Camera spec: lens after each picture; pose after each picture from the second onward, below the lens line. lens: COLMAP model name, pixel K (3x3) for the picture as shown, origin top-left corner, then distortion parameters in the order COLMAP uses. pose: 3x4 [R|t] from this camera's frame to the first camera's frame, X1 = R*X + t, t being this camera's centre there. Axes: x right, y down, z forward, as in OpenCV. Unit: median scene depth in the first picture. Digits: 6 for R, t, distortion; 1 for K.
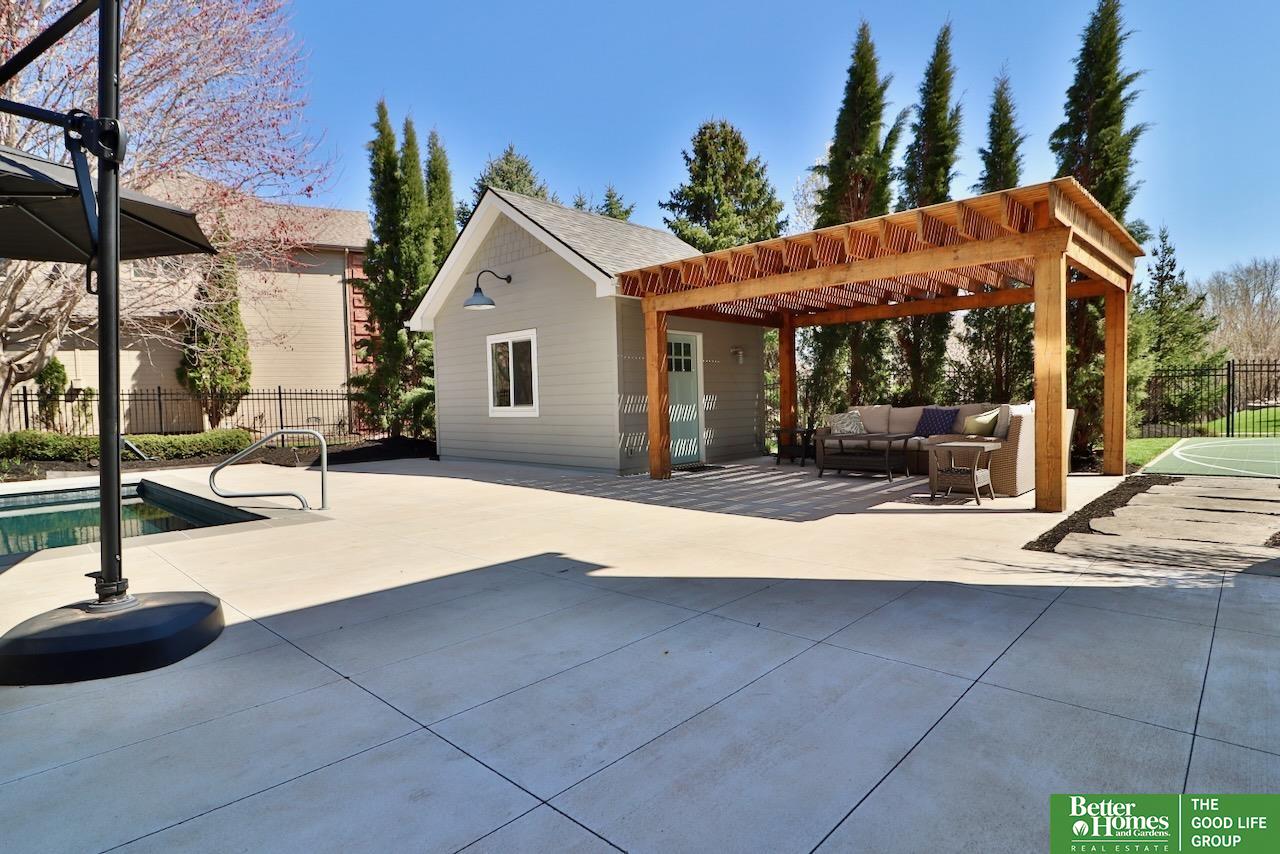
lens RADIAL K [[661.1, 0, 641.7], [0, 661.1, 427.5], [0, 0, 1]] dist [0.001517, -0.011663]
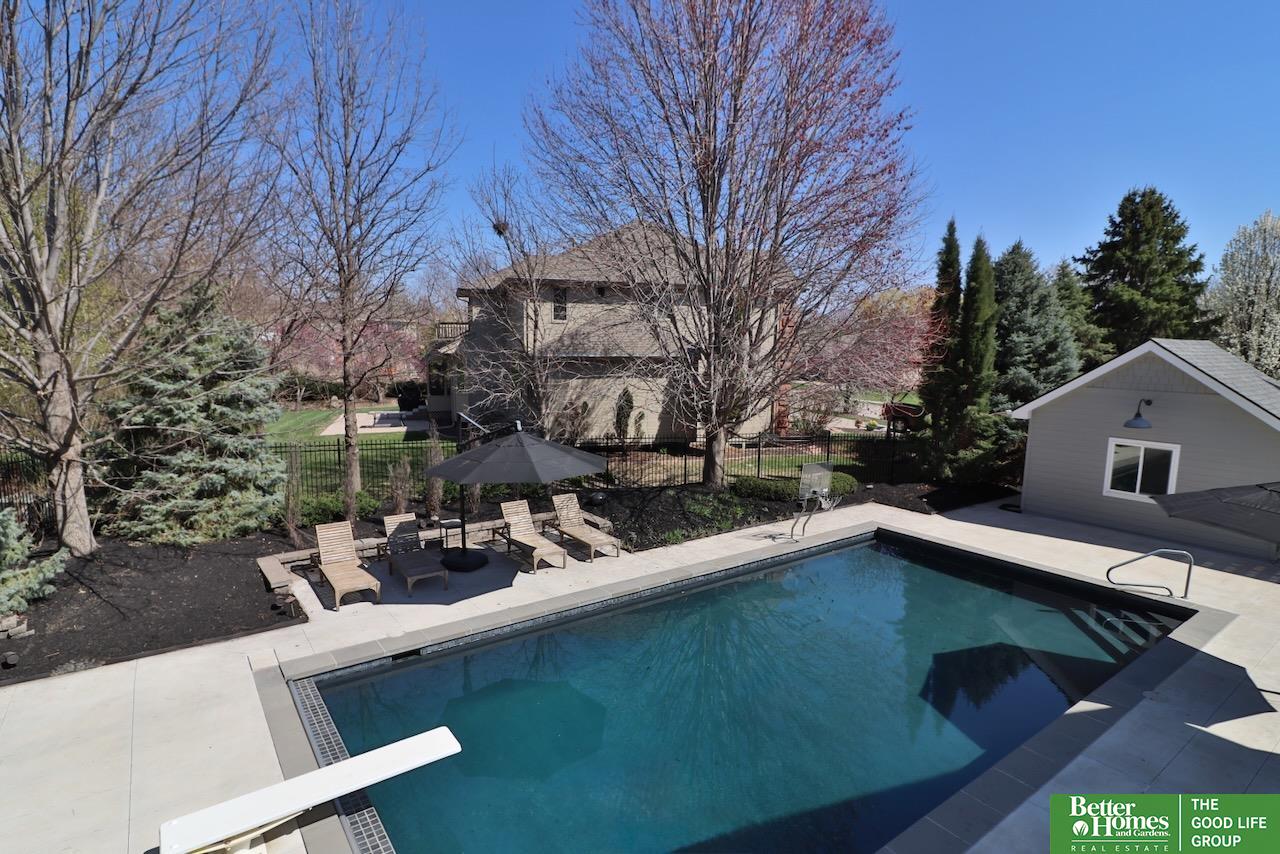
lens RADIAL K [[661.1, 0, 634.9], [0, 661.1, 428.3], [0, 0, 1]] dist [0.001517, -0.011663]
pose [[0.981167, 0.065375, -0.181761, -0.938994], [-0.048873, 0.994387, 0.093834, -0.233905], [0.186876, -0.083184, 0.978855, -0.509962]]
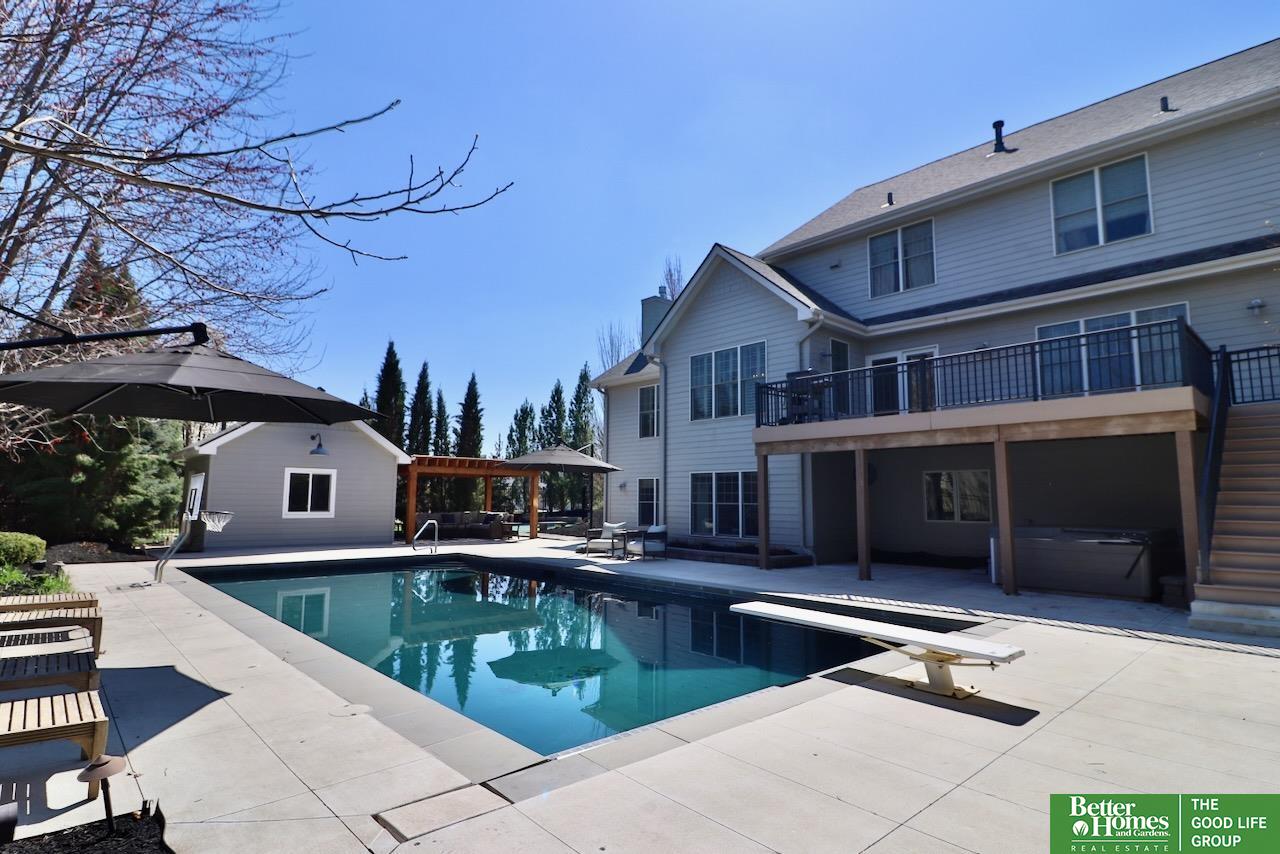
lens RADIAL K [[661.1, 0, 633.3], [0, 661.1, 429.6], [0, 0, 1]] dist [0.001517, -0.011663]
pose [[0.076355, 0.134614, 0.987952, -1.758613], [0.030191, 0.990078, -0.137237, 0.016799], [-0.996624, 0.040306, 0.071533, 0.033826]]
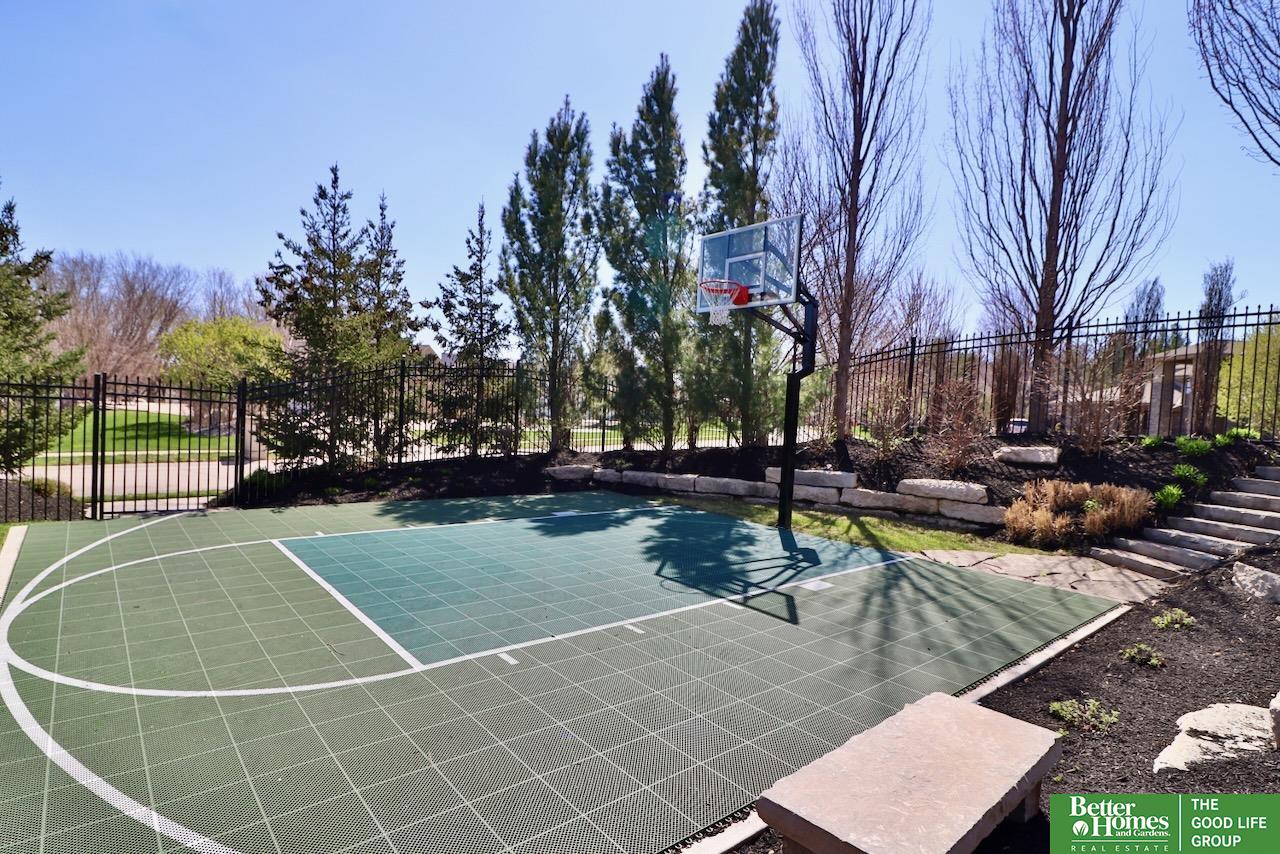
lens RADIAL K [[661.1, 0, 639.6], [0, 661.1, 429.6], [0, 0, 1]] dist [0.001517, -0.011663]
pose [[0.112499, 0.000579, 0.993652, 0.552556], [-0.017768, 0.999841, 0.001429, -0.088884], [-0.993493, -0.017816, 0.112492, 0.586565]]
